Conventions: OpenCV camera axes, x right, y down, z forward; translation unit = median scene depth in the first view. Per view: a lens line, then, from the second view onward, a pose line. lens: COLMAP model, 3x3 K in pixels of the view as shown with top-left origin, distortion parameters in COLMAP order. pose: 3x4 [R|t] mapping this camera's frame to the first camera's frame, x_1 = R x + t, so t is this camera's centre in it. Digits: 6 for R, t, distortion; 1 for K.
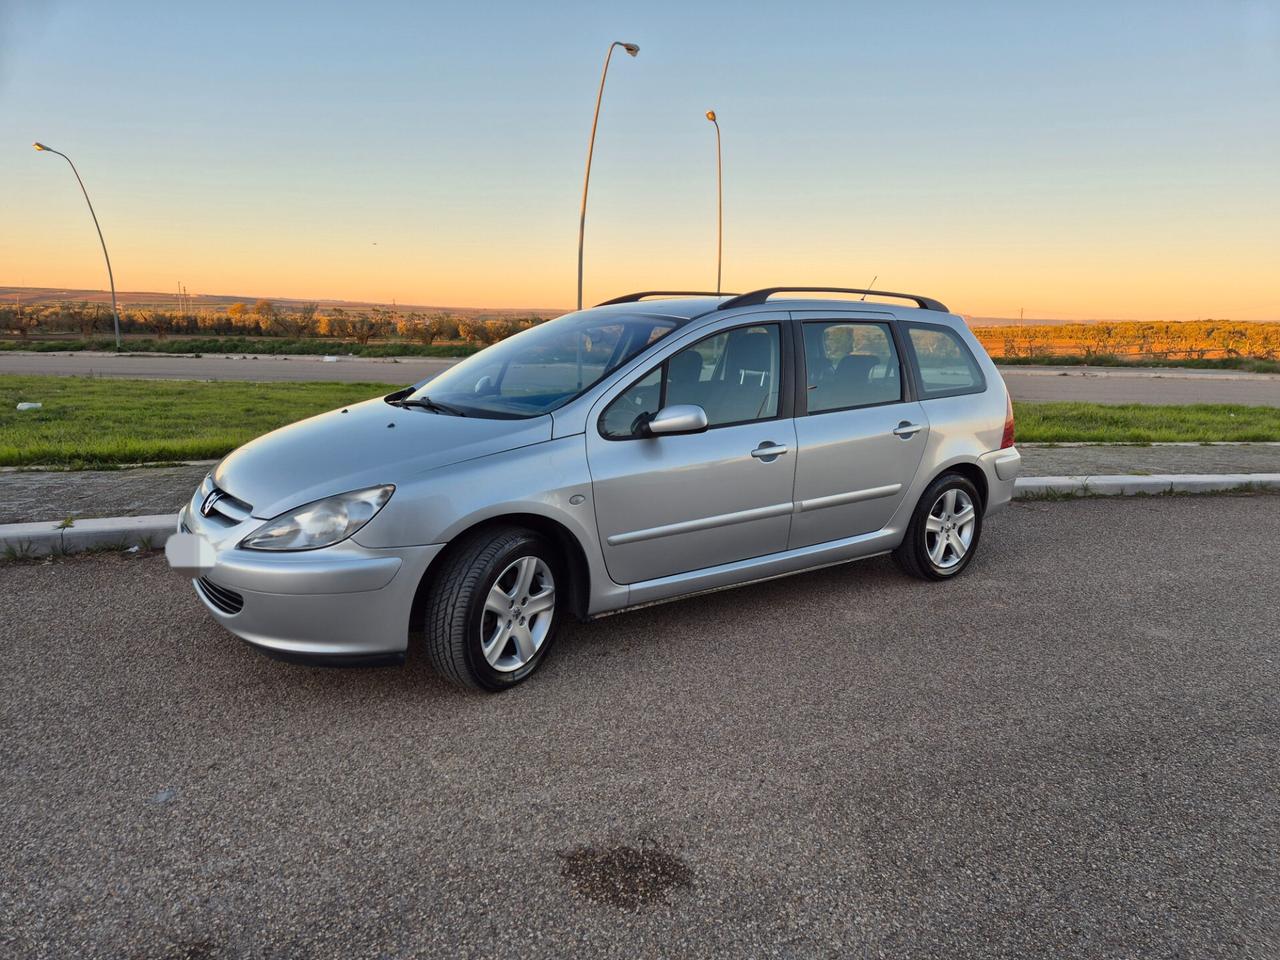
lens RADIAL K [[853.4, 0, 661.3], [0, 853.4, 503.1], [0, 0, 1]] dist [0.092521, -0.083318]
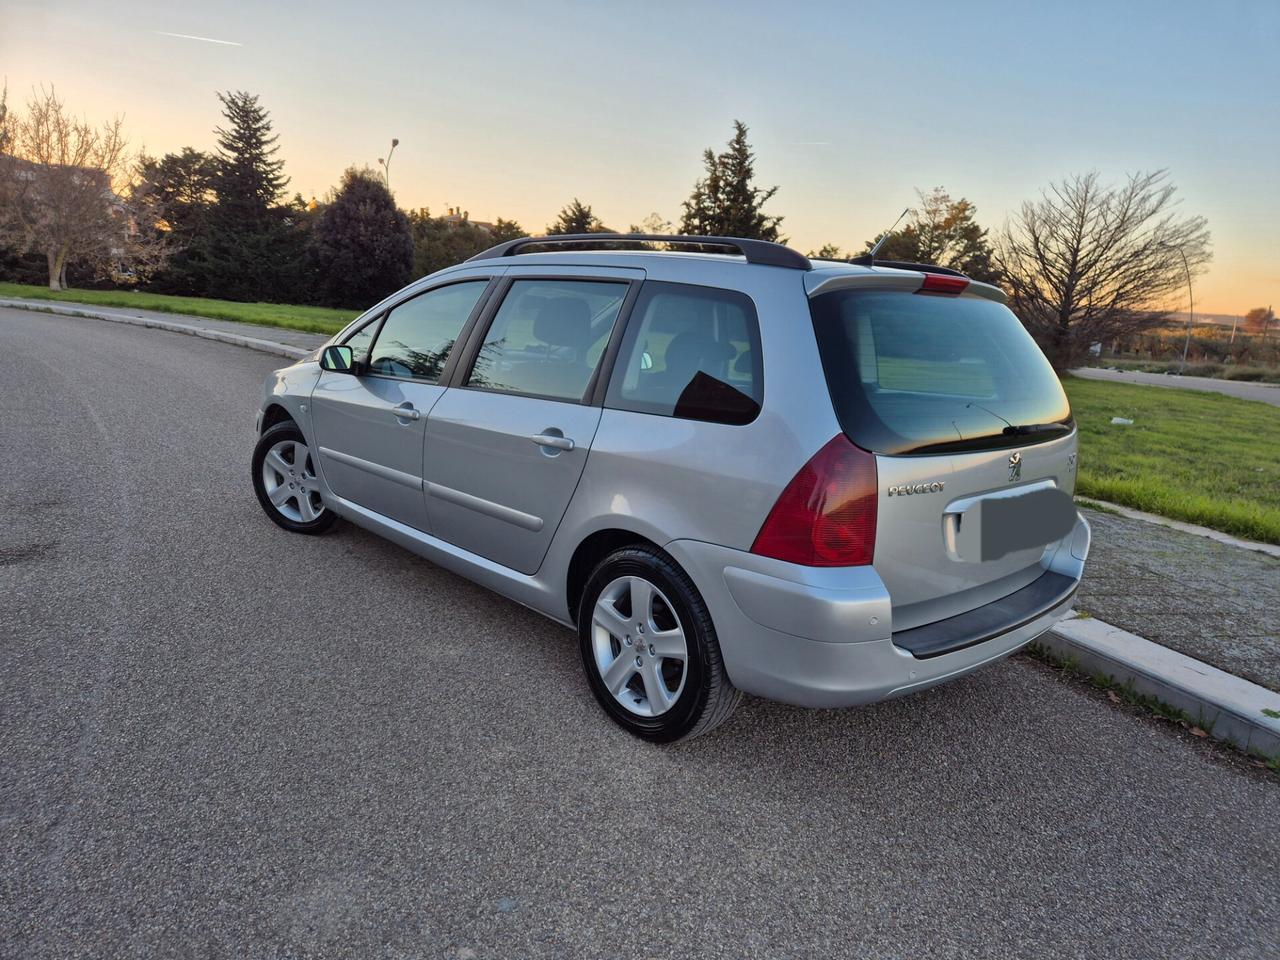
lens RADIAL K [[859.2, 0, 638.0], [0, 859.2, 506.8], [0, 0, 1]] dist [0.091412, -0.084807]
pose [[0.108365, 0.215840, -0.970397, 0.858085], [-0.262300, 0.947761, 0.181513, -0.159007], [0.958882, 0.234866, 0.159319, 0.879305]]
